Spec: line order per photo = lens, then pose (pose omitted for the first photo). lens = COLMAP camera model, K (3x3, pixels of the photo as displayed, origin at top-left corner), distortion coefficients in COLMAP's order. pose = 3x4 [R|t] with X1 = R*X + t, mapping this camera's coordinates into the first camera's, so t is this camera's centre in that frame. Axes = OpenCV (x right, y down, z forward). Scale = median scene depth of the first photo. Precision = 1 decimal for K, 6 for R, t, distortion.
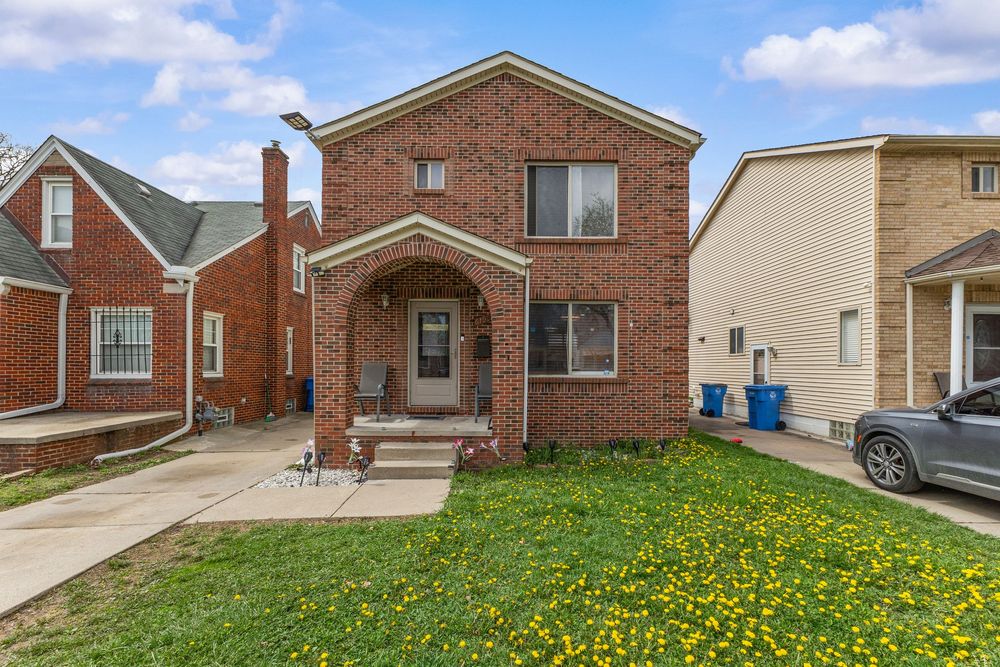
lens RADIAL K [[435.5, 0, 517.5], [0, 435.5, 371.0], [0, 0, 1]] dist [0.009555, -0.001368]
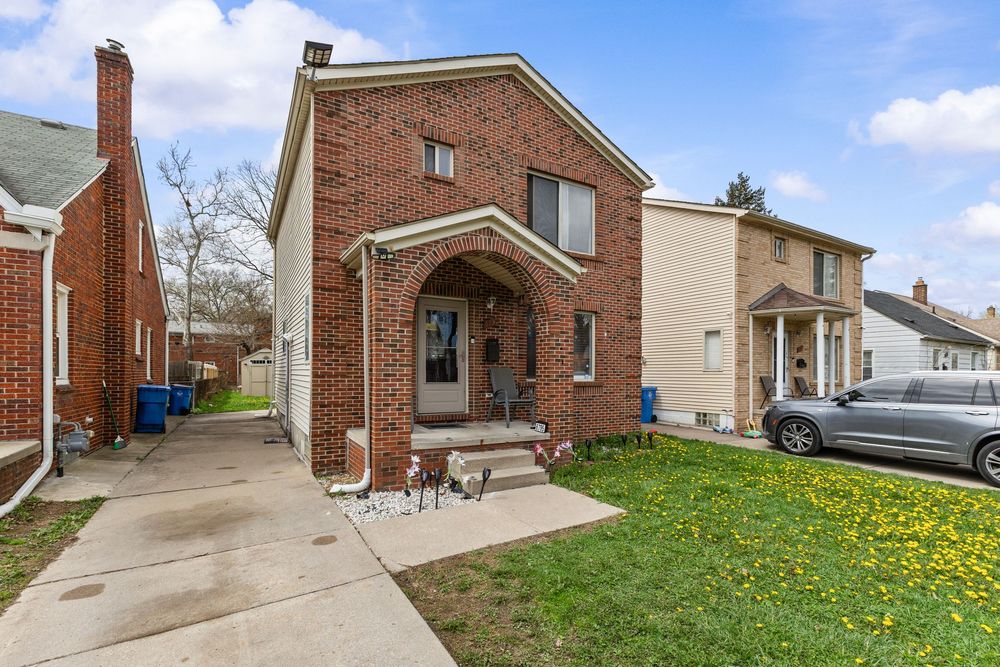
lens RADIAL K [[435.5, 0, 511.6], [0, 435.5, 380.4], [0, 0, 1]] dist [0.009555, -0.001368]
pose [[0.874614, -0.005299, 0.484791, -0.513278], [0.001327, 0.999963, 0.008536, 0.003834], [-0.484818, -0.006822, 0.874588, 0.128309]]
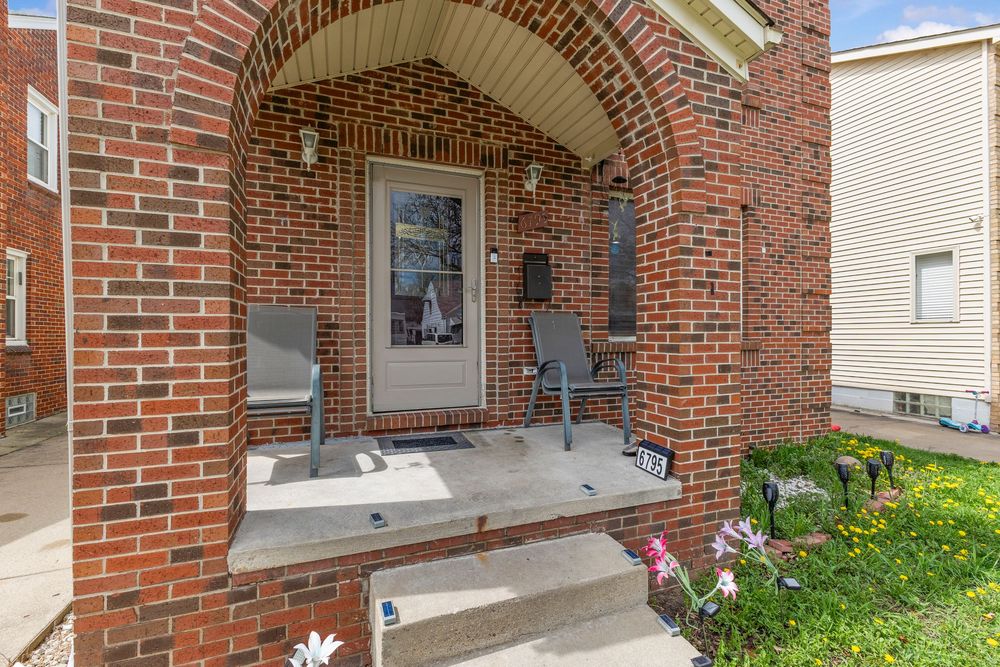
lens RADIAL K [[435.5, 0, 509.8], [0, 435.5, 337.6], [0, 0, 1]] dist [0.009555, -0.001368]
pose [[0.944779, -0.008224, 0.327604, -0.259781], [0.009256, 0.999956, -0.001593, 0.009686], [-0.327576, 0.004537, 0.944814, 0.568878]]
